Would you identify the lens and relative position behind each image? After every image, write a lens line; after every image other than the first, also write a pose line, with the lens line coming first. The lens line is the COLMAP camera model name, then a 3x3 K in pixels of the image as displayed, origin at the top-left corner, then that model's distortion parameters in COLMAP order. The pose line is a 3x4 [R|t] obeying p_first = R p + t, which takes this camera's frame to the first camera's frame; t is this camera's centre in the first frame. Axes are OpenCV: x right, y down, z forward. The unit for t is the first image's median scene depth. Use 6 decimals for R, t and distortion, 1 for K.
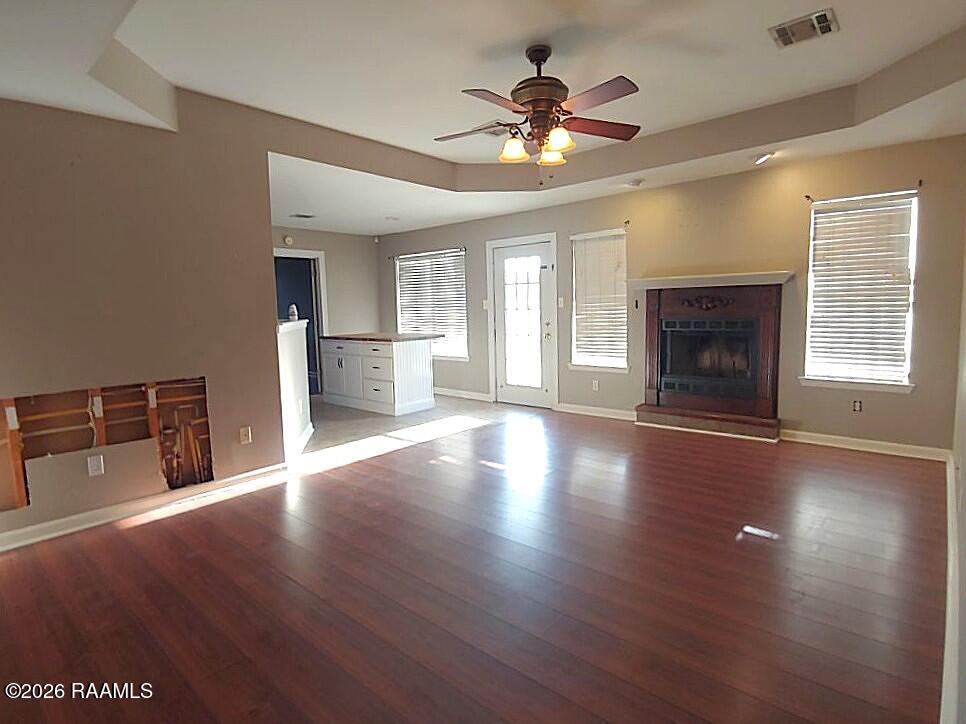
lens RADIAL K [[512.6, 0, 483.0], [0, 512.6, 362.0], [0, 0, 1]] dist [-0.000436, 0.000300]
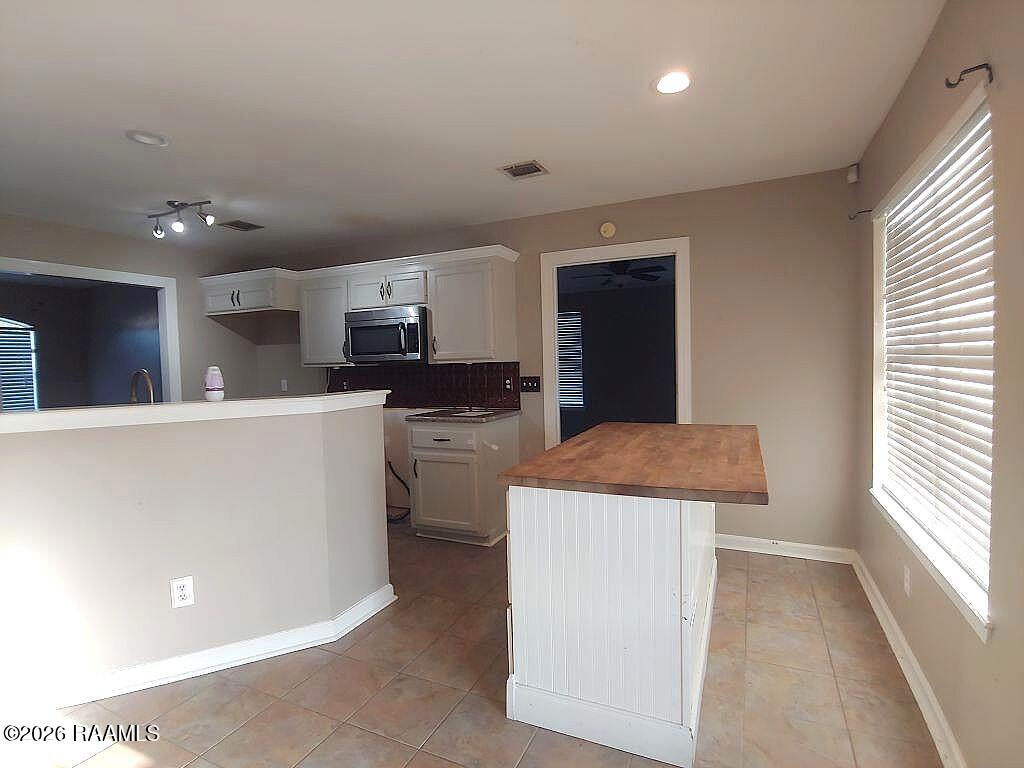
lens RADIAL K [[513.1, 0, 512.0], [0, 513.1, 384.0], [0, 0, 1]] dist [-0.011782, -0.000235]
pose [[0.288841, 0.058118, -0.955611, 0.142997], [-0.081940, 0.995994, 0.035807, -0.132419], [0.953864, 0.067960, 0.292446, 1.105740]]
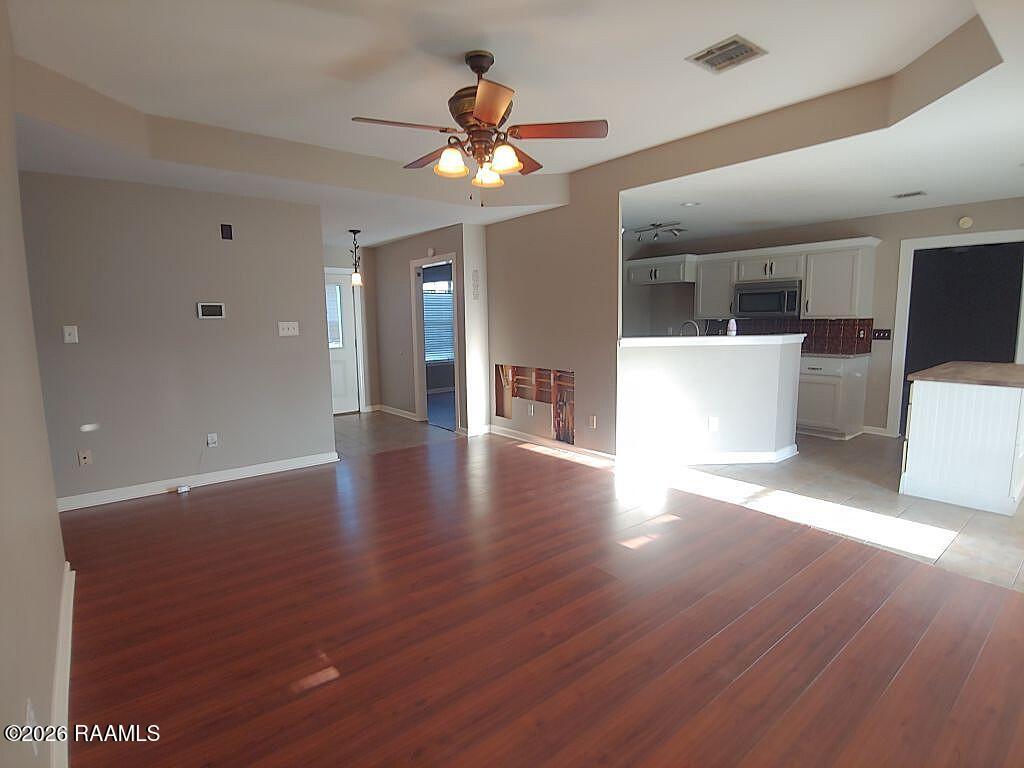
lens RADIAL K [[513.1, 0, 512.0], [0, 513.1, 384.0], [0, 0, 1]] dist [-0.011782, -0.000235]
pose [[-0.158805, 0.151713, -0.975584, 0.627603], [-0.087035, 0.982125, 0.166898, -0.115269], [0.983466, 0.111414, -0.142763, 0.737879]]
